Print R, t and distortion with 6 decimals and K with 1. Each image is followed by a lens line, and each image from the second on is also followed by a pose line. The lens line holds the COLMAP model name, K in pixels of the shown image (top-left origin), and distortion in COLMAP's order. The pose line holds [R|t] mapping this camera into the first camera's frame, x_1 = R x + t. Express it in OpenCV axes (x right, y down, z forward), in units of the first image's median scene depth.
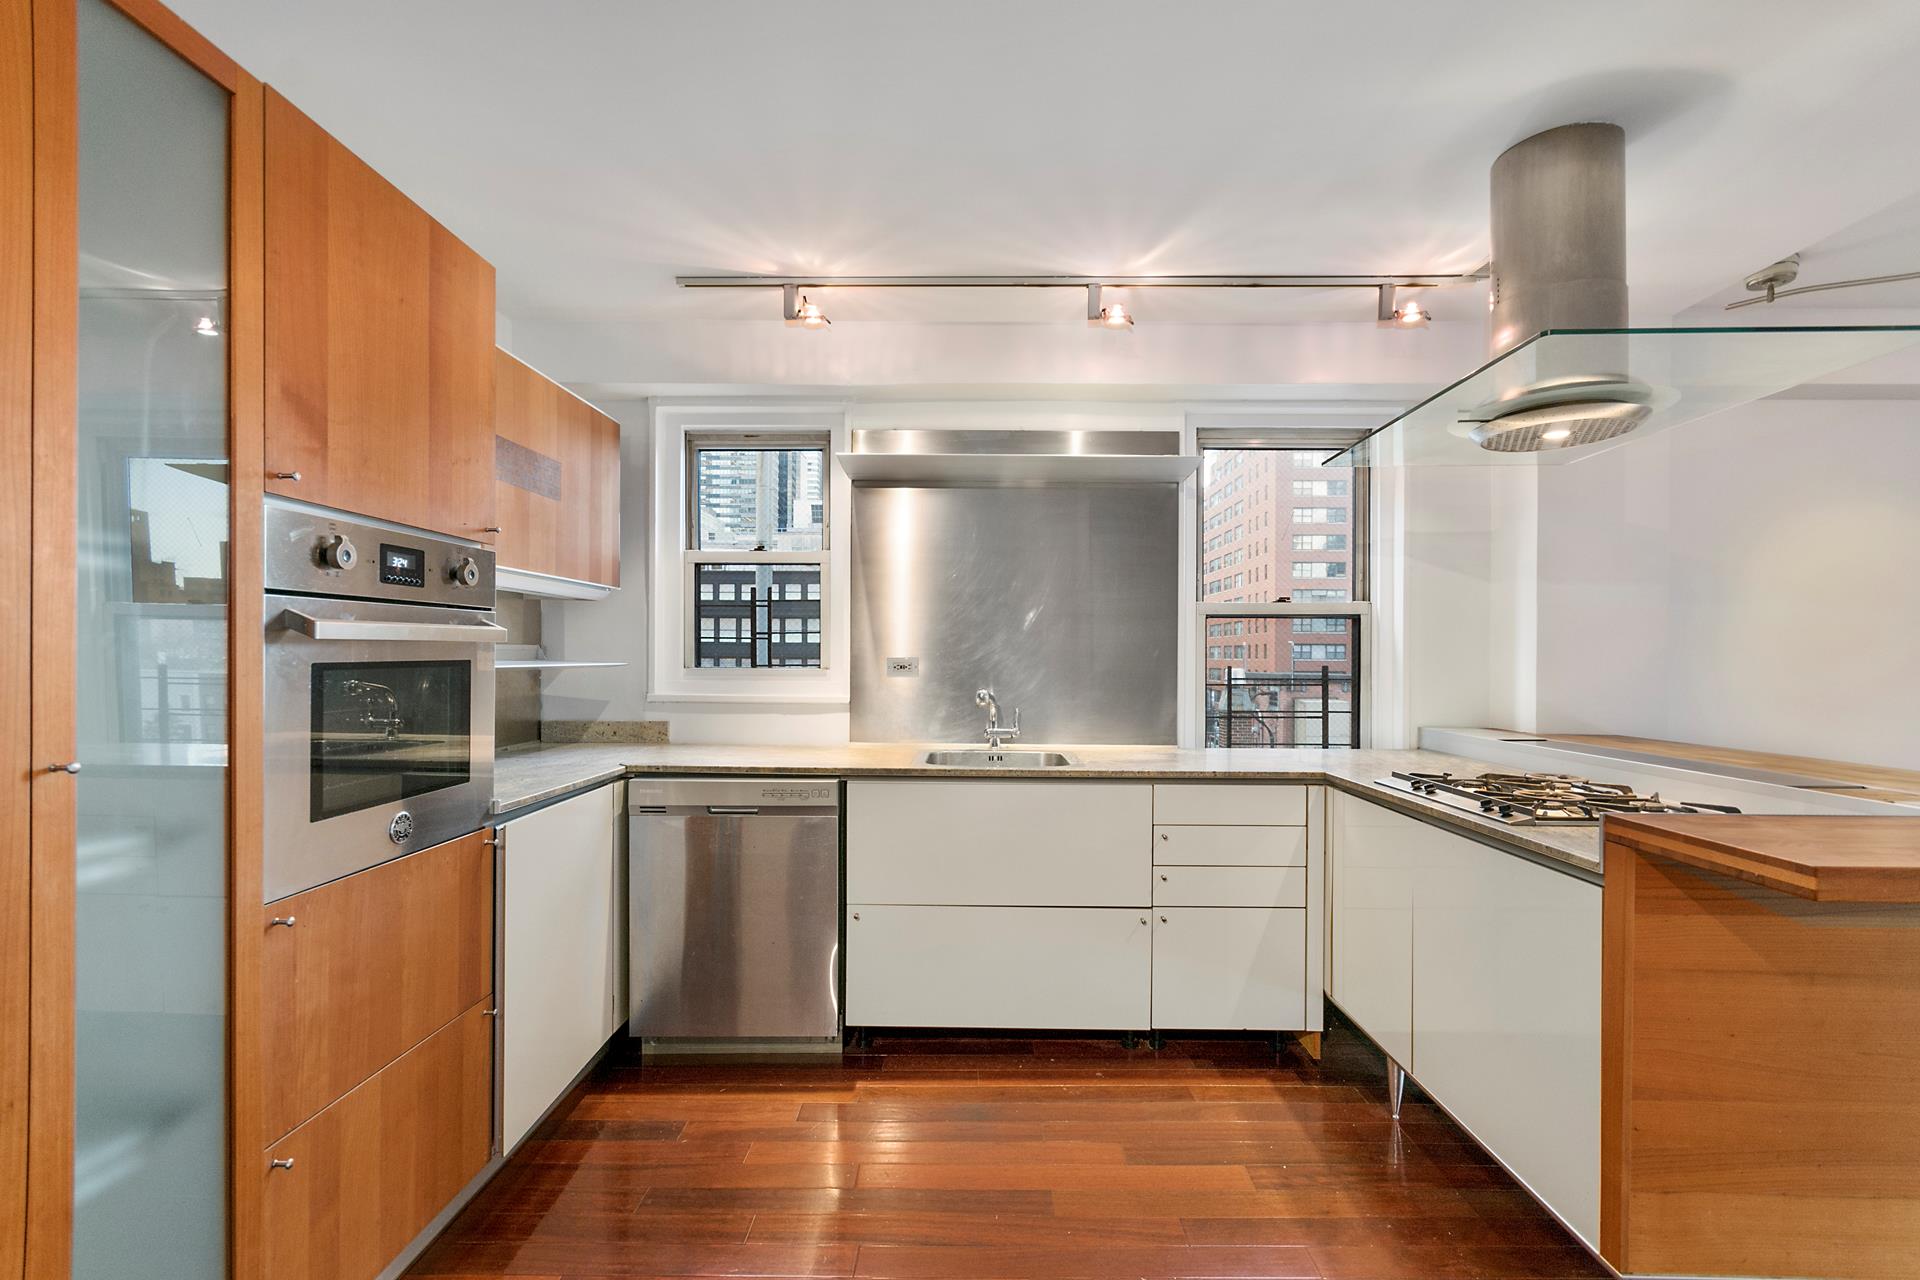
lens RADIAL K [[847.3, 0, 964.9], [0, 847.3, 650.0], [0, 0, 1]] dist [-0.000052, 0.000388]
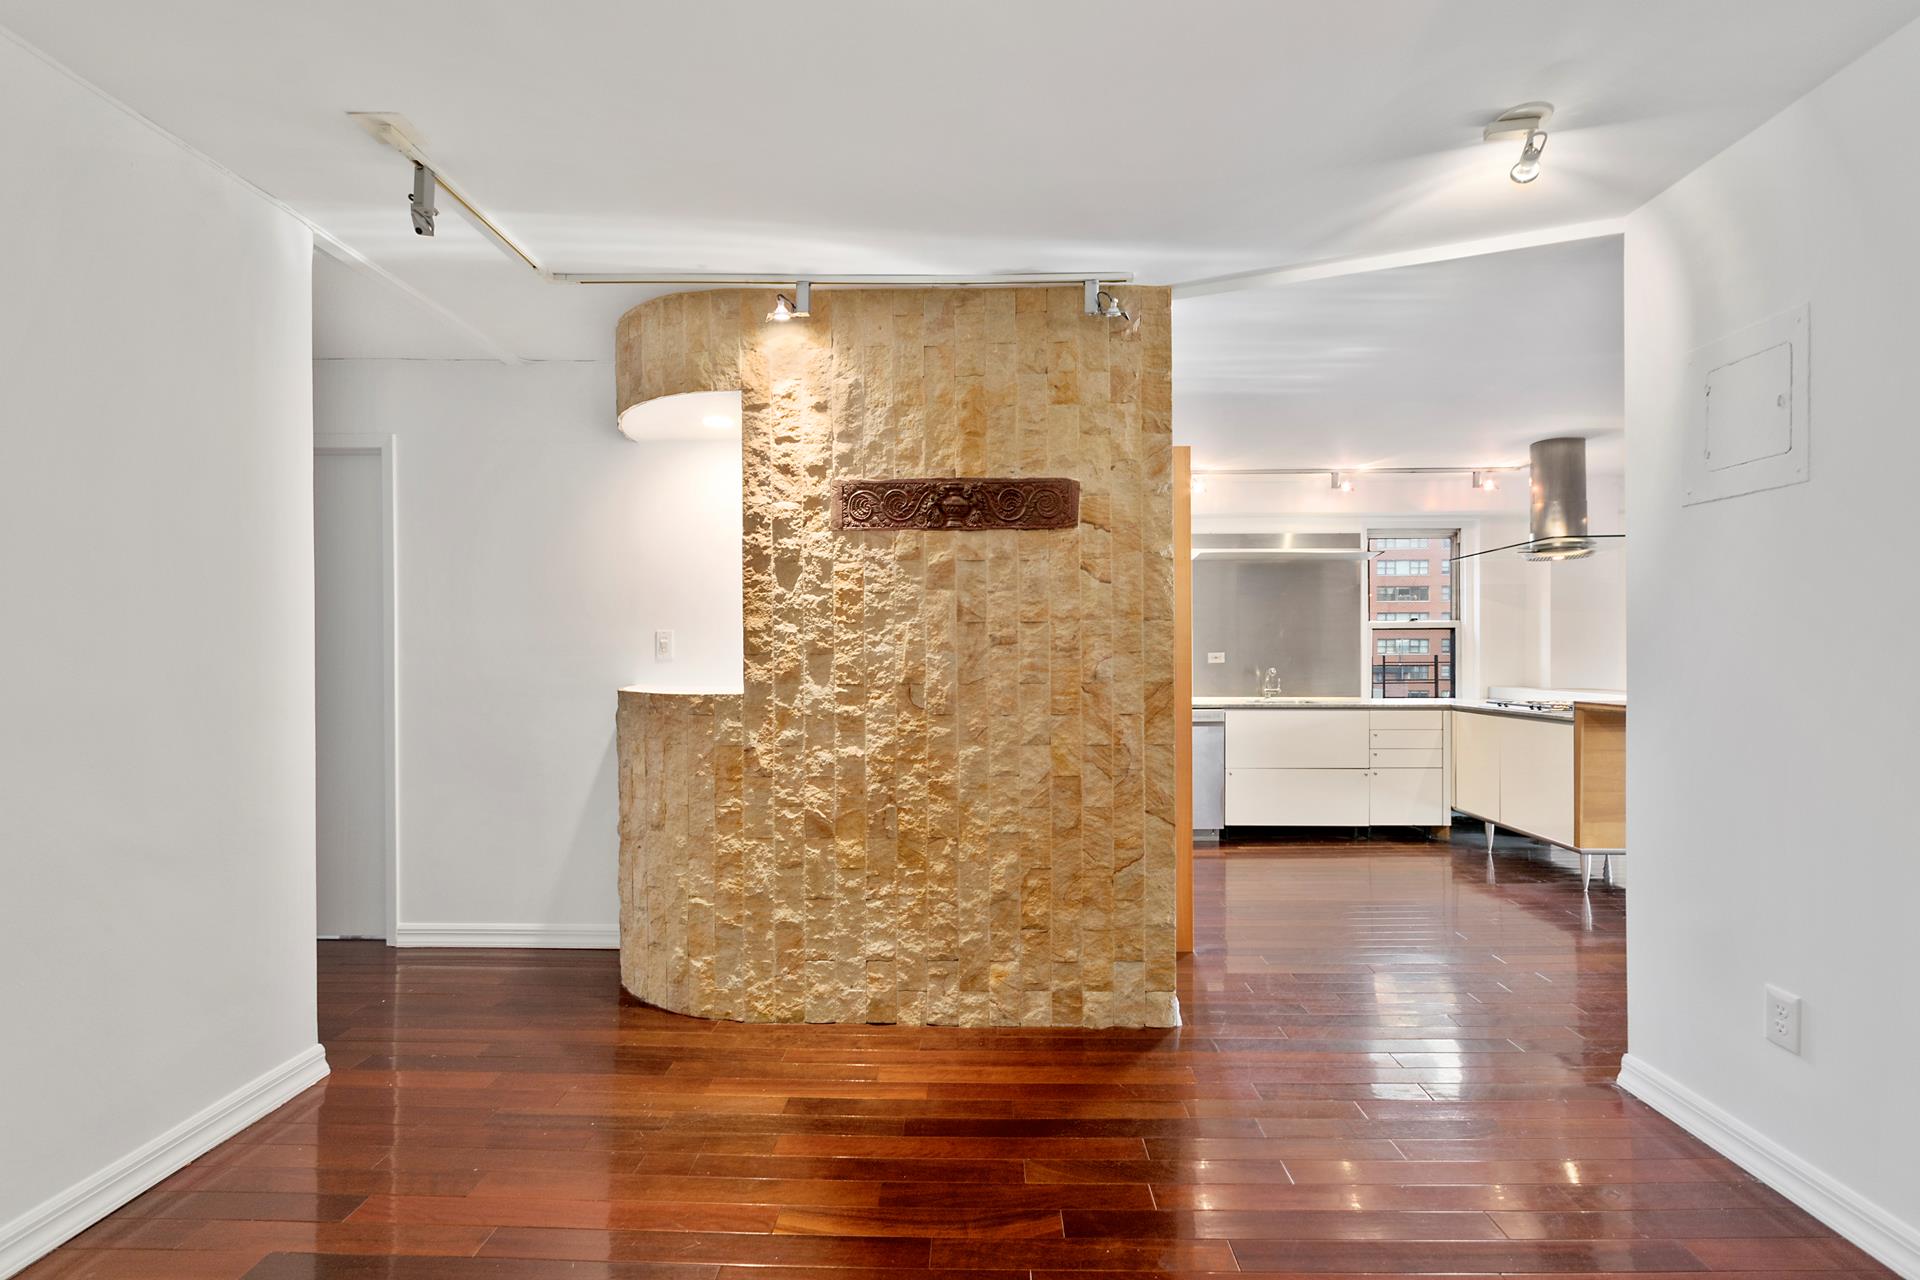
lens RADIAL K [[847.3, 0, 958.1], [0, 847.3, 649.7], [0, 0, 1]] dist [-0.000052, 0.000388]
pose [[0.999855, -0.007528, -0.015289, -0.775917], [0.007528, 0.999972, -0.000080, -0.002838], [0.015289, -0.000035, 0.999883, -1.142038]]
